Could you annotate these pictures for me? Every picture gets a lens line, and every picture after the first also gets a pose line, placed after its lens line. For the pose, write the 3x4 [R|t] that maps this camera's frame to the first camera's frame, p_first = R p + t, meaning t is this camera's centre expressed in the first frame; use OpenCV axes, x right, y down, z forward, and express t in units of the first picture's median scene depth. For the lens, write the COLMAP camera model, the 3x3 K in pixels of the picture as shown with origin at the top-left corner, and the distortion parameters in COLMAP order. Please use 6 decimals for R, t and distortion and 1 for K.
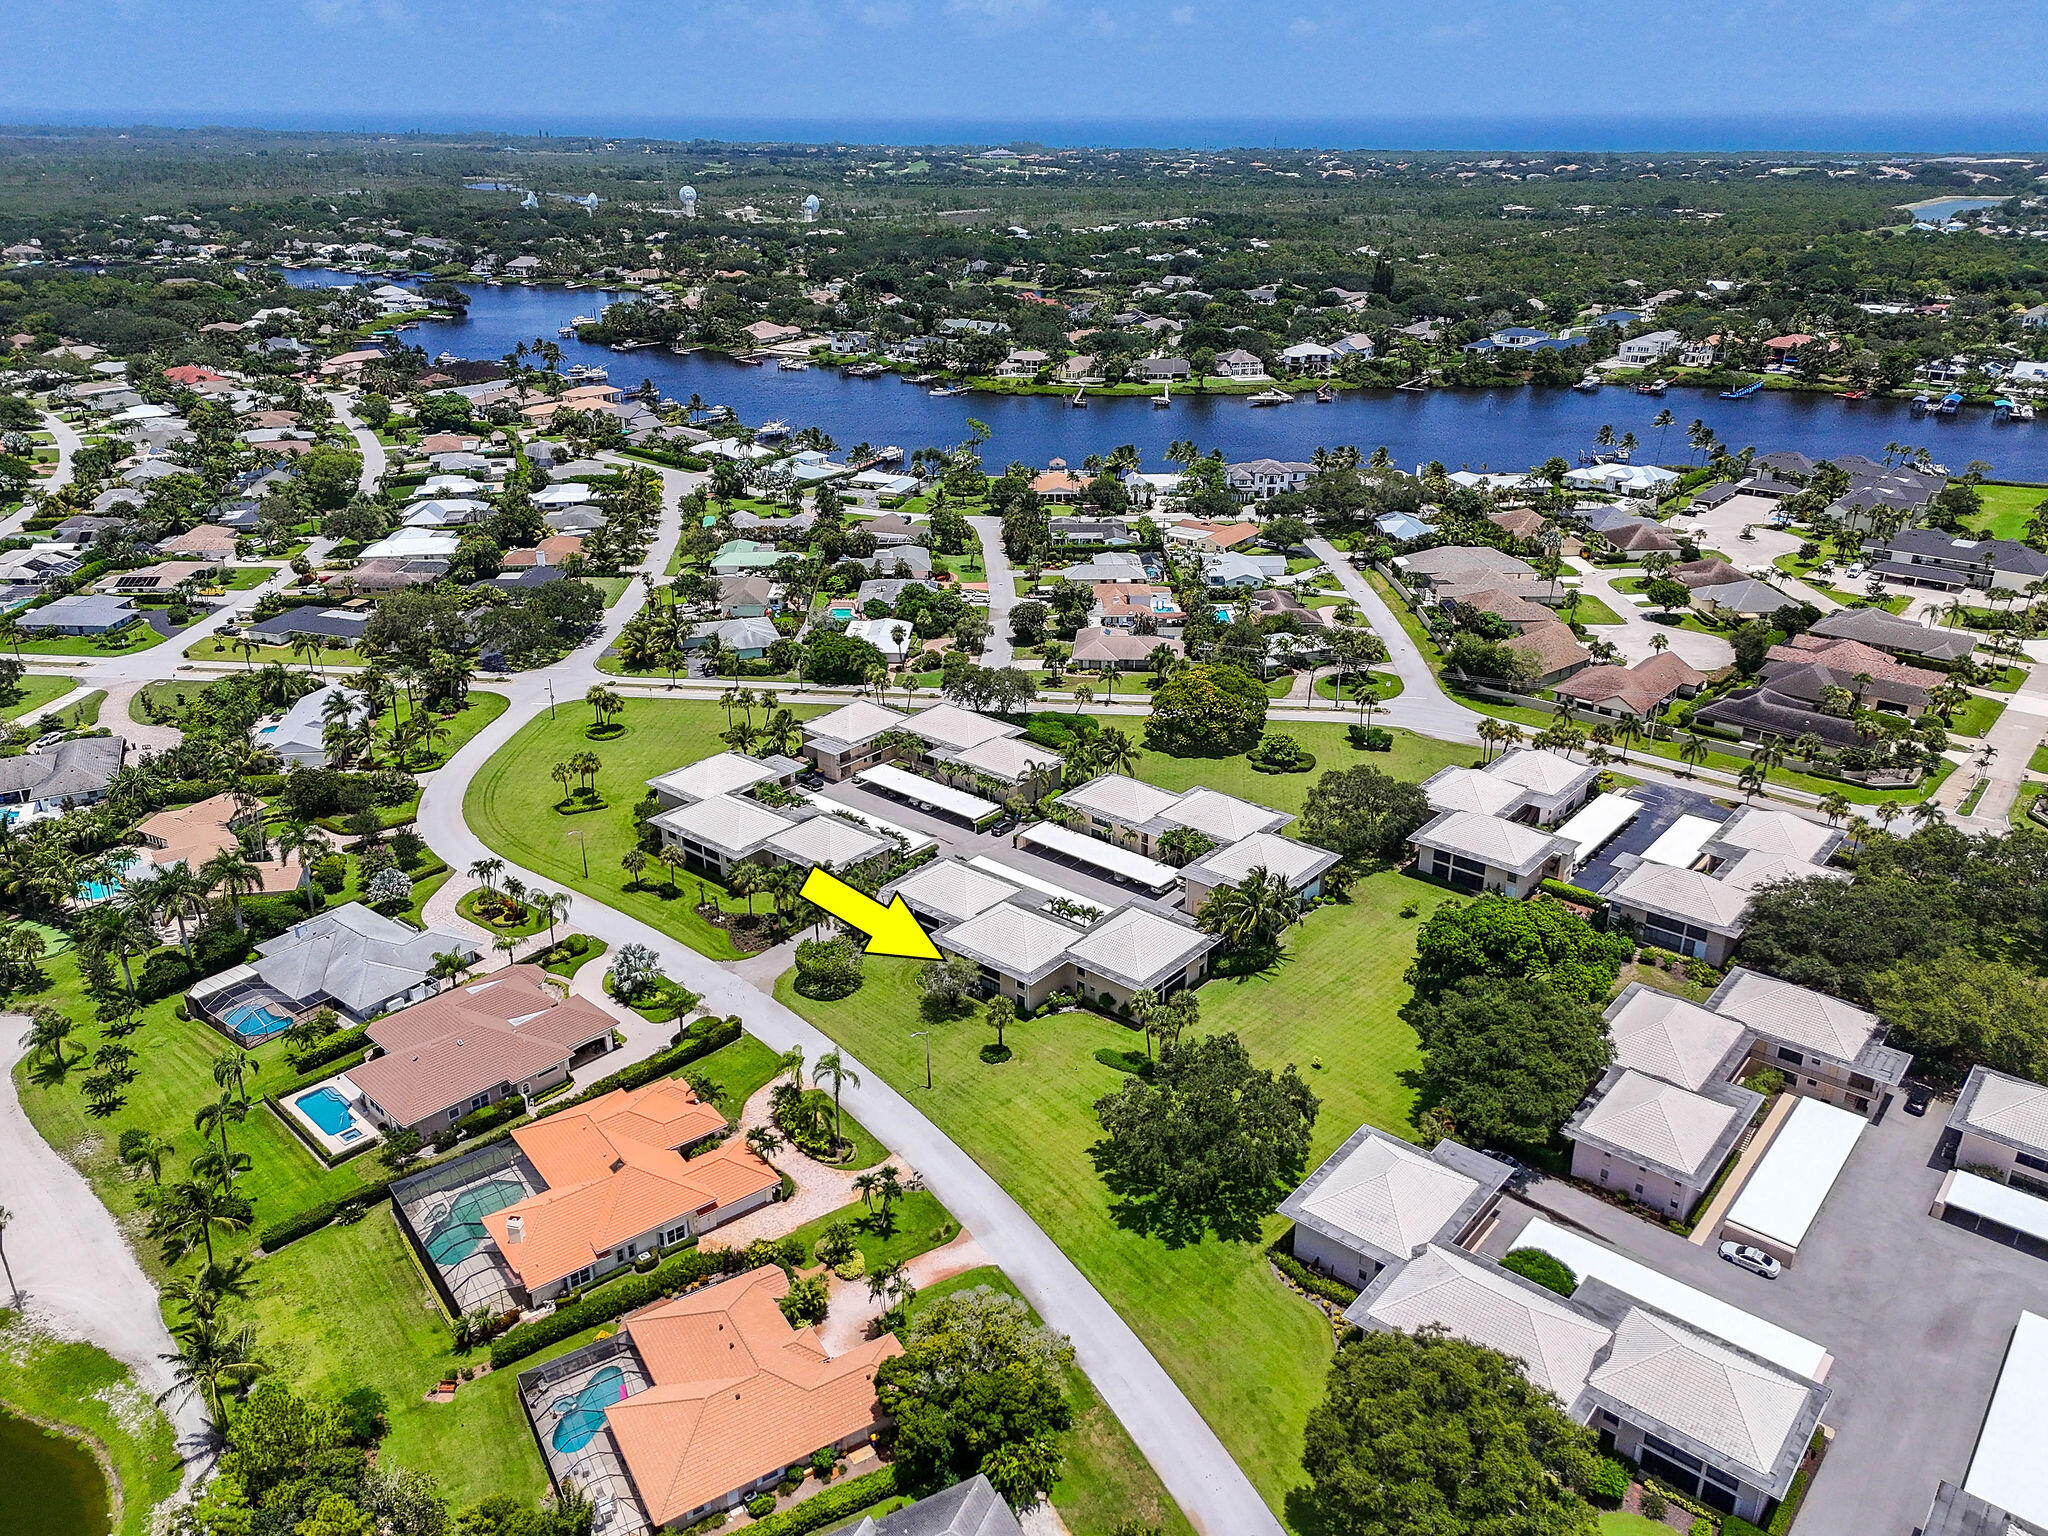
lens RADIAL K [[1506.5, 0, 1029.0], [0, 1506.5, 766.5], [0, 0, 1]] dist [0.076359, -0.059752]
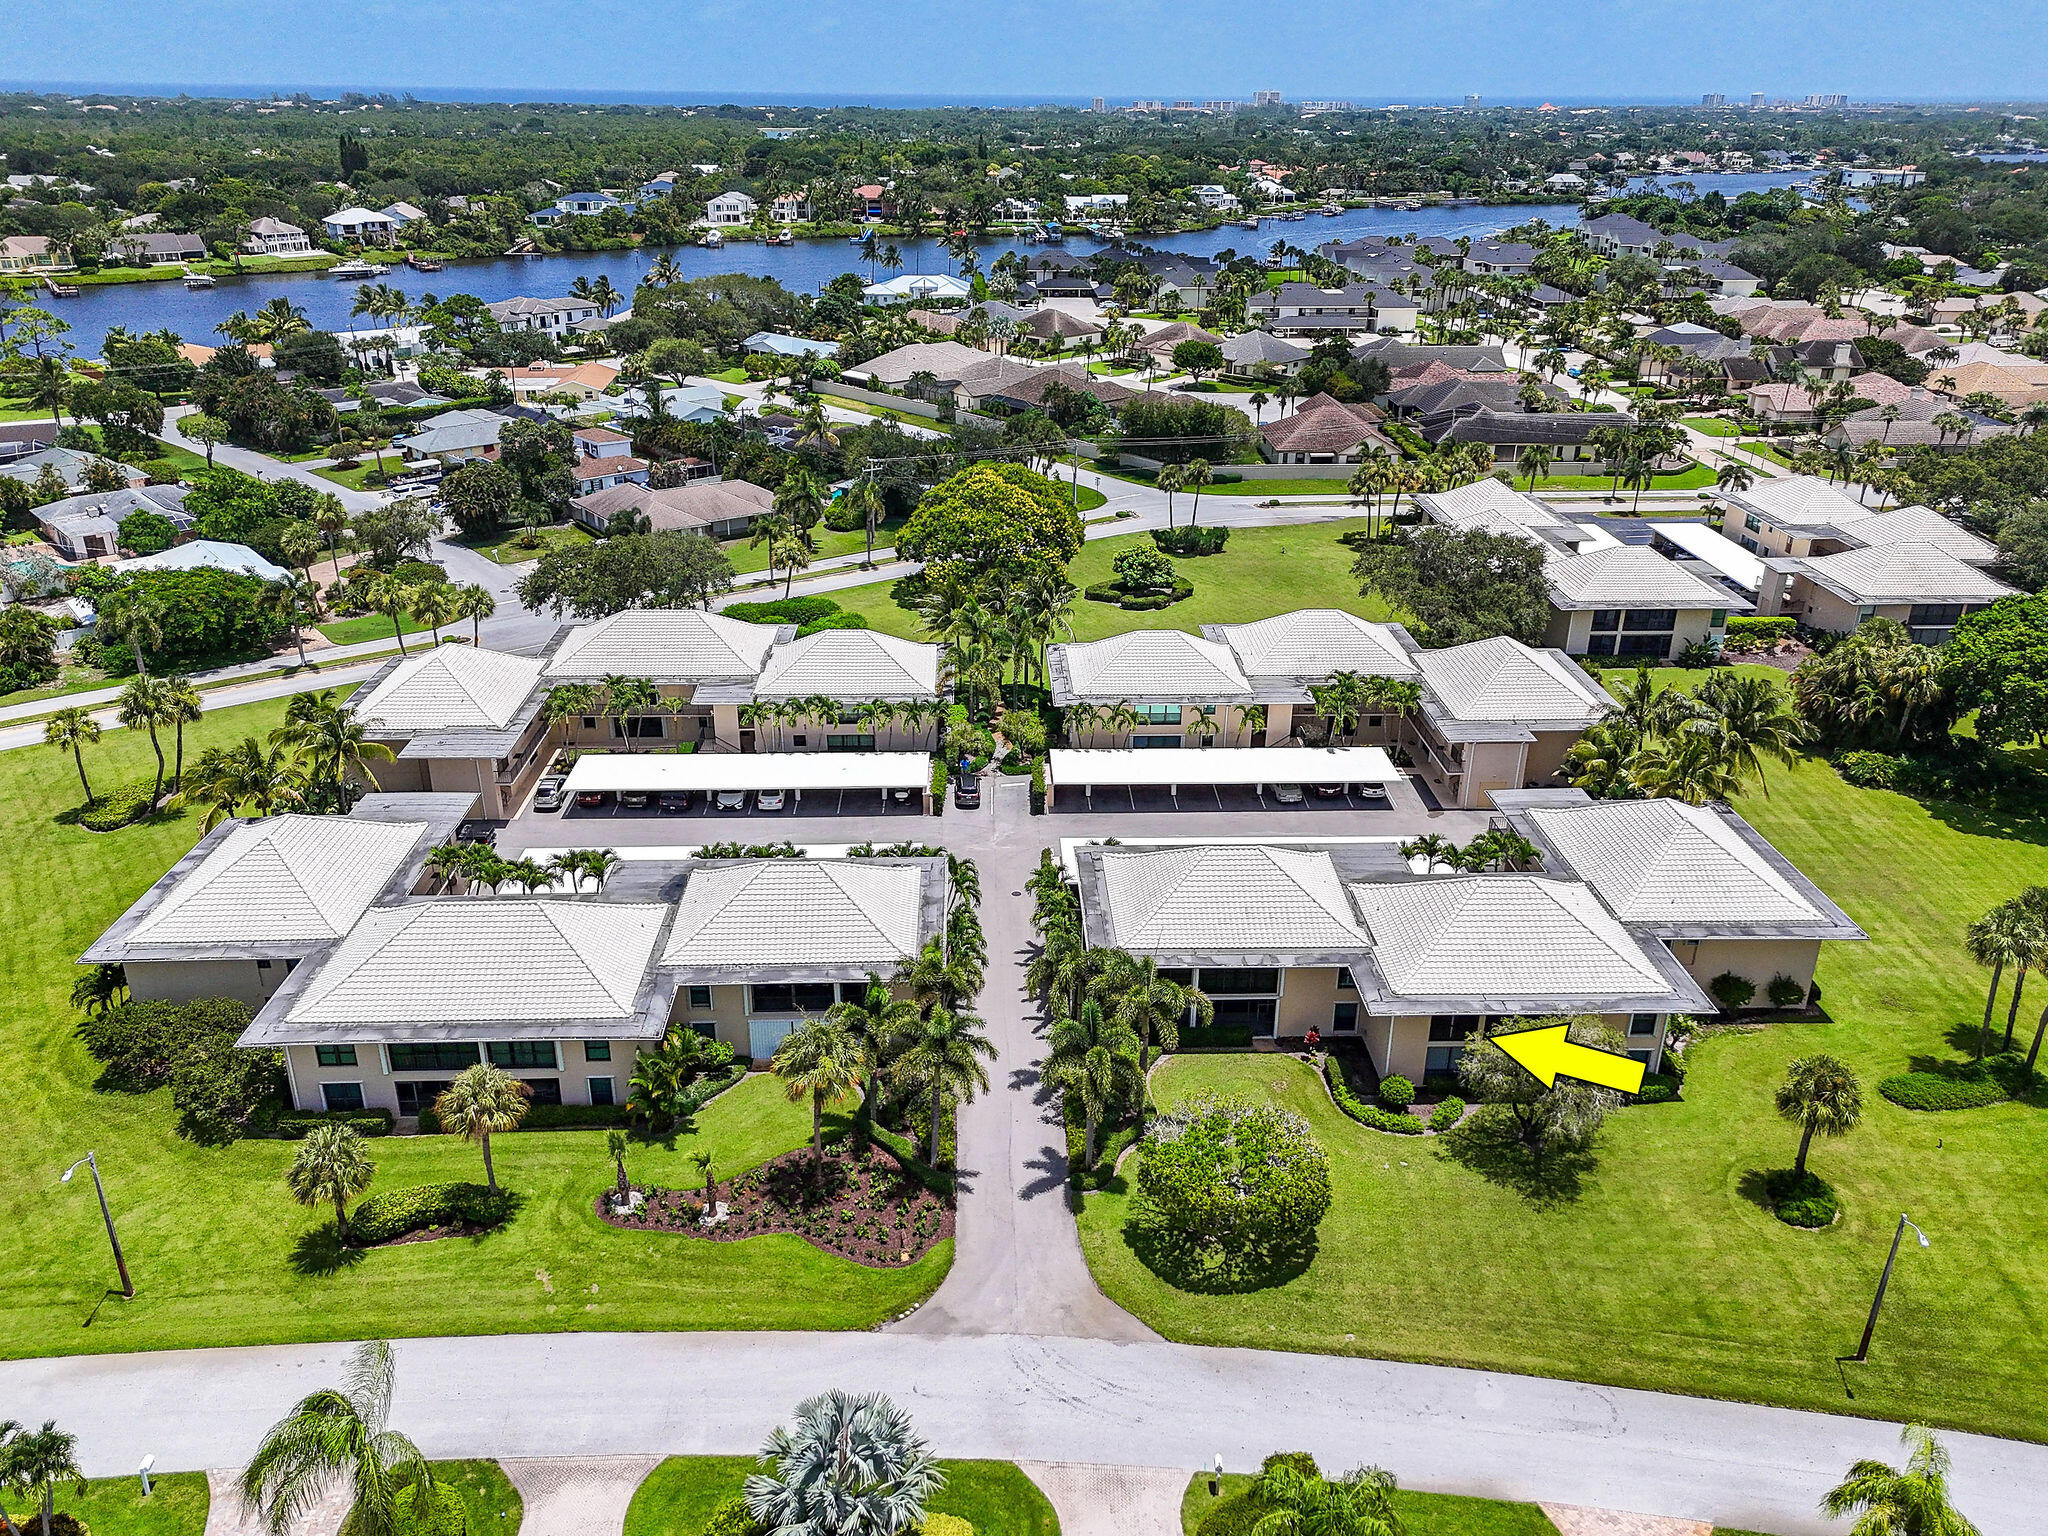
lens RADIAL K [[1506.5, 0, 1029.0], [0, 1506.5, 766.5], [0, 0, 1]] dist [0.076359, -0.059752]
pose [[0.745147, -0.267780, 0.610778, -0.292131], [0.259700, 0.960064, 0.104082, -0.011497], [-0.614257, 0.081063, 0.784931, 0.590525]]
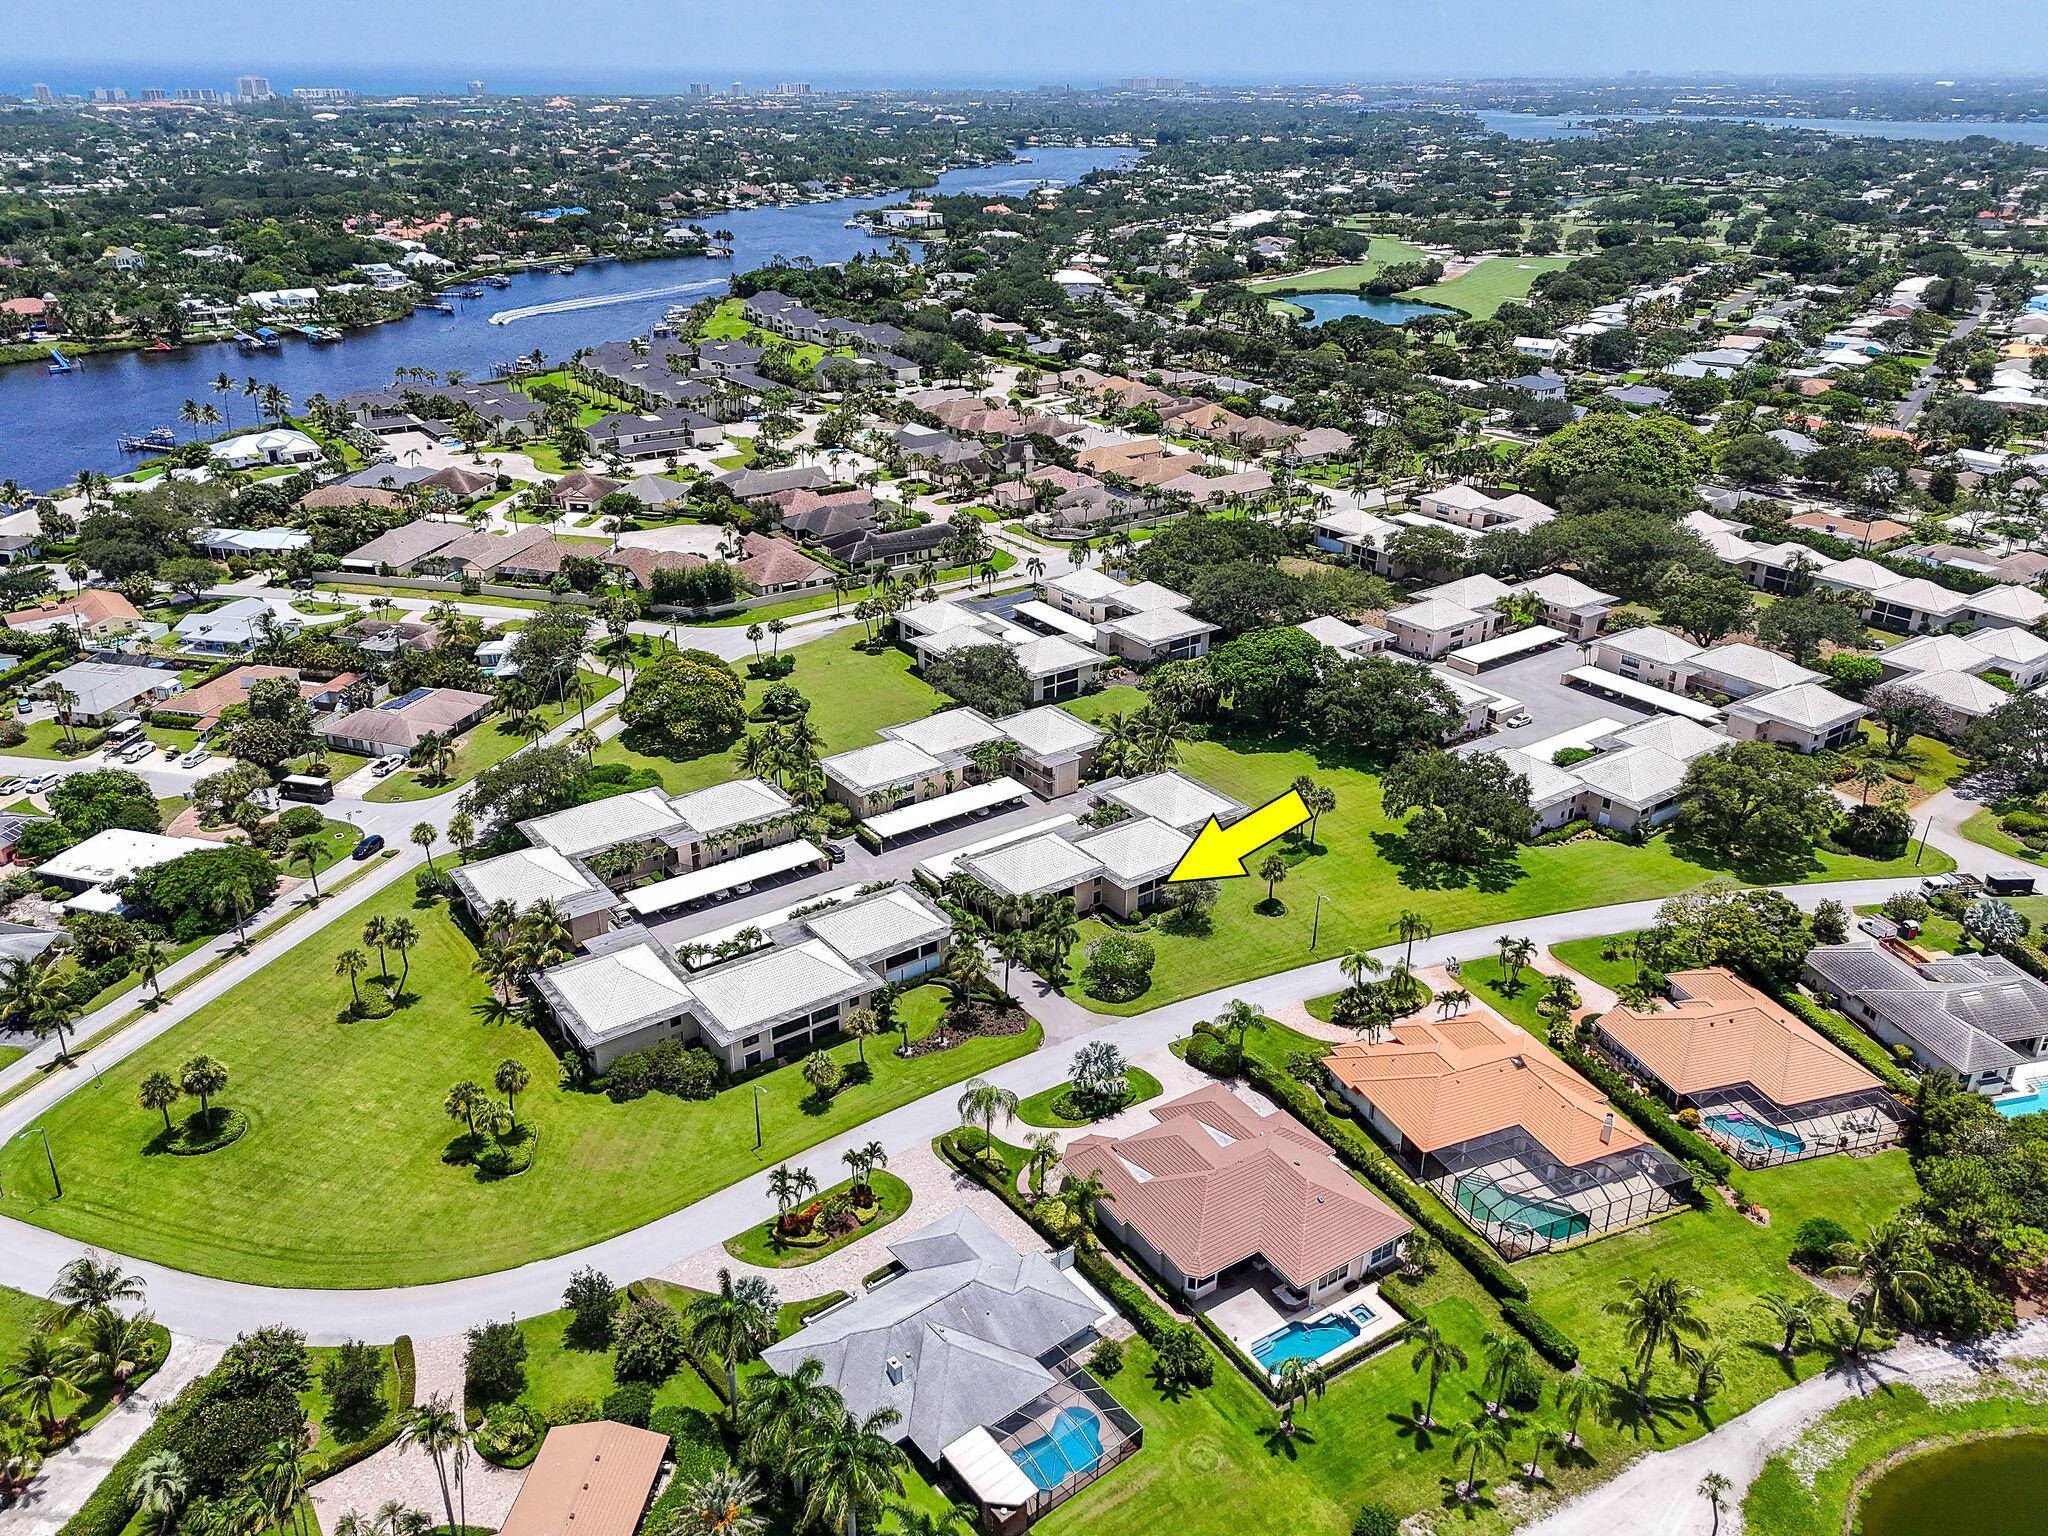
lens RADIAL K [[1506.5, 0, 1029.0], [0, 1506.5, 766.5], [0, 0, 1]] dist [0.076359, -0.059752]
pose [[0.245127, -0.407846, 0.879531, -0.746669], [0.380750, 0.874816, 0.299544, -0.225829], [-0.891595, 0.261455, 0.369729, 0.534421]]
